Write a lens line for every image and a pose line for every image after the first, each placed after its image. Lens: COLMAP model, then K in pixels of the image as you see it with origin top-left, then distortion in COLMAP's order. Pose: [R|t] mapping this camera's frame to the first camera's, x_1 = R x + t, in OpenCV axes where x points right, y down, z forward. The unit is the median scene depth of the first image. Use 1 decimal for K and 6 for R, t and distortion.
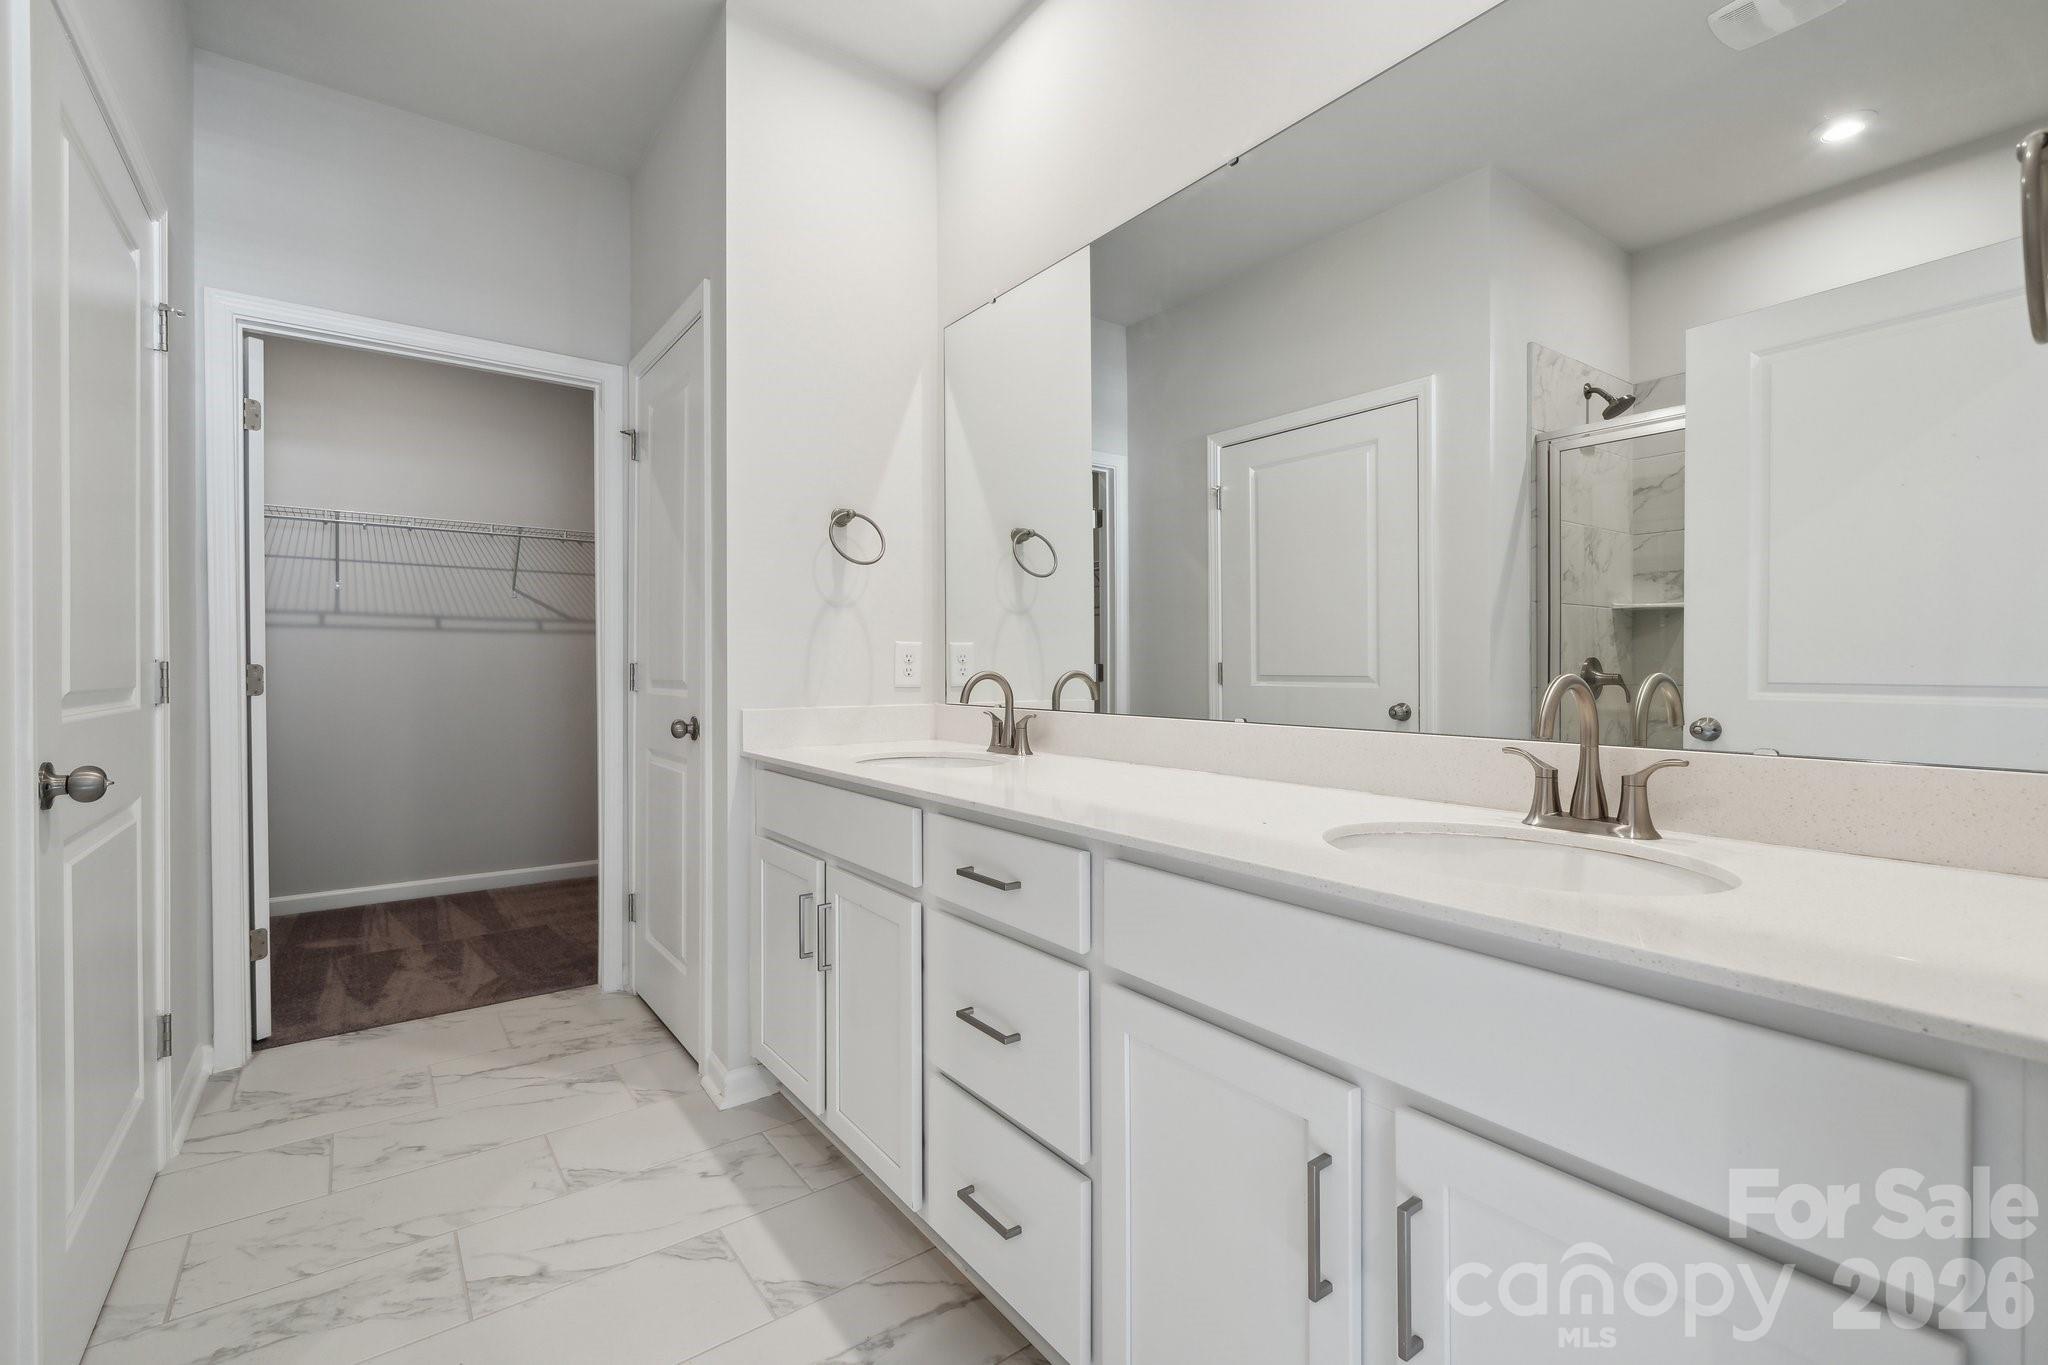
lens RADIAL K [[904.7, 0, 1039.8], [0, 904.7, 670.6], [0, 0, 1]] dist [-0.000530, 0.000132]
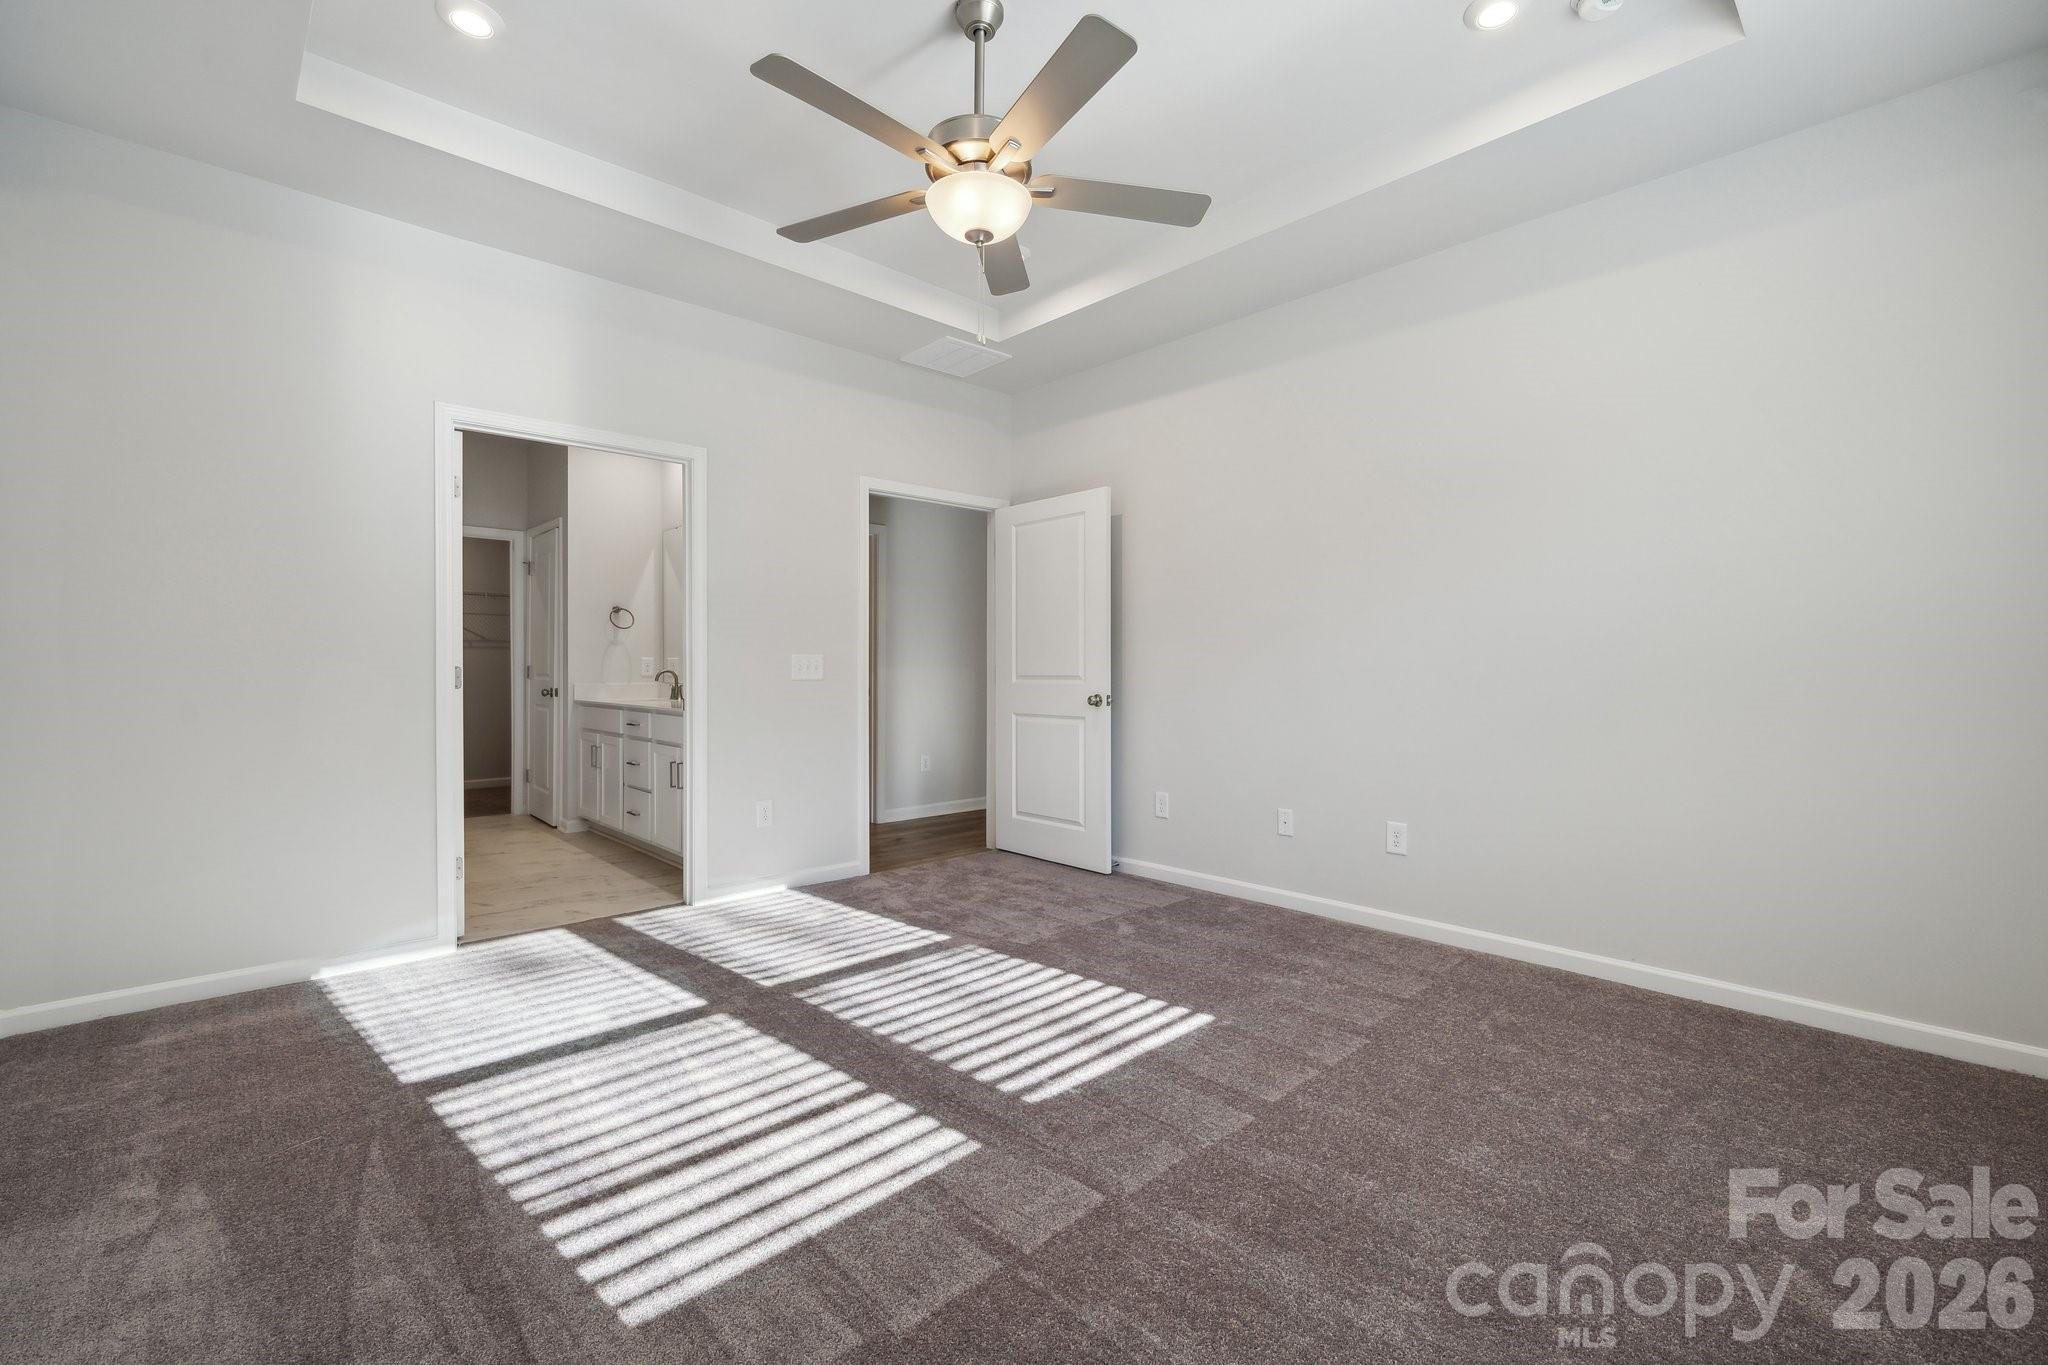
lens RADIAL K [[845.8, 0, 1036.1], [0, 845.8, 672.6], [0, 0, 1]] dist [-0.000787, -0.000015]
pose [[0.991910, 0.001546, 0.126932, 0.651456], [-0.001558, 0.999999, -0.000006, 0.007507], [-0.126931, -0.000192, 0.991911, -1.517067]]
